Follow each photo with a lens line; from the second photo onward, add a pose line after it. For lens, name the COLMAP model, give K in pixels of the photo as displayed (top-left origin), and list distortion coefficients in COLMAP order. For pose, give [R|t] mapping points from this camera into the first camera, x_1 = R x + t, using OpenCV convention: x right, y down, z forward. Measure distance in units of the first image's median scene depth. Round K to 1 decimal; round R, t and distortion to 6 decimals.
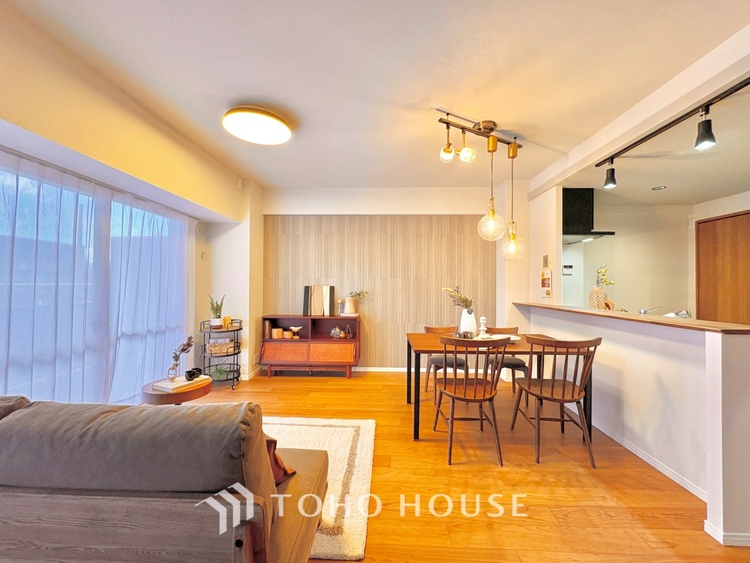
lens RADIAL K [[298.5, 0, 375.6], [0, 298.5, 281.1], [0, 0, 1]] dist [0.000293, 0.000251]
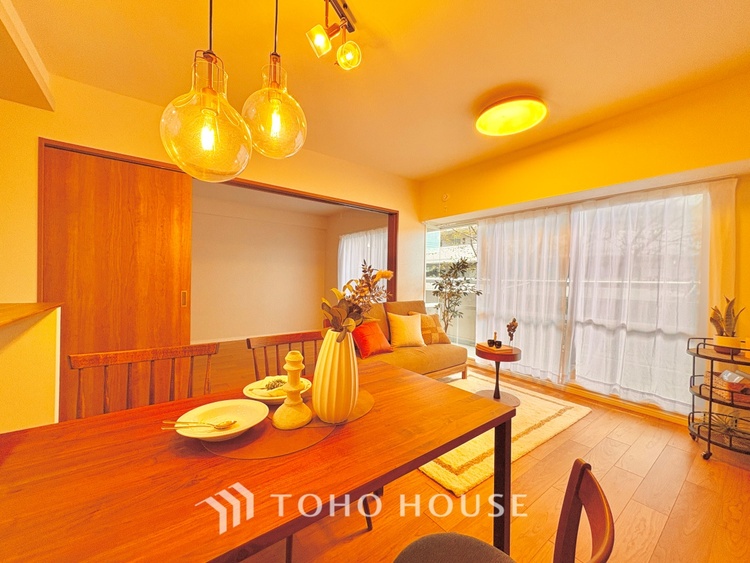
lens RADIAL K [[298.5, 0, 375.6], [0, 298.5, 281.1], [0, 0, 1]] dist [0.000293, 0.000251]
pose [[-0.775292, -0.016668, -0.631383, 0.343703], [-0.016325, 0.999847, -0.006349, 0.025813], [0.631392, 0.005385, -0.775445, 0.898875]]
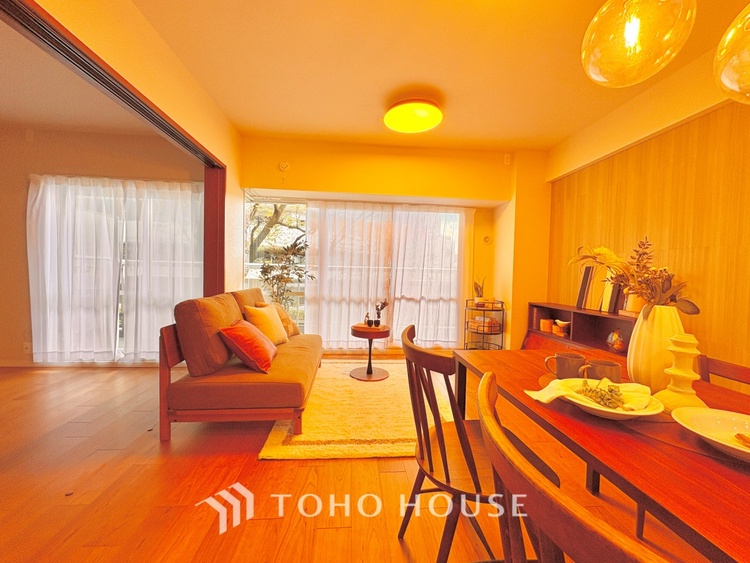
lens RADIAL K [[298.5, 0, 375.6], [0, 298.5, 281.1], [0, 0, 1]] dist [0.000293, 0.000251]
pose [[0.117554, 0.022281, -0.992816, 0.422607], [-0.011342, 0.999713, 0.021092, 0.043061], [0.993002, 0.008781, 0.117773, 0.445521]]
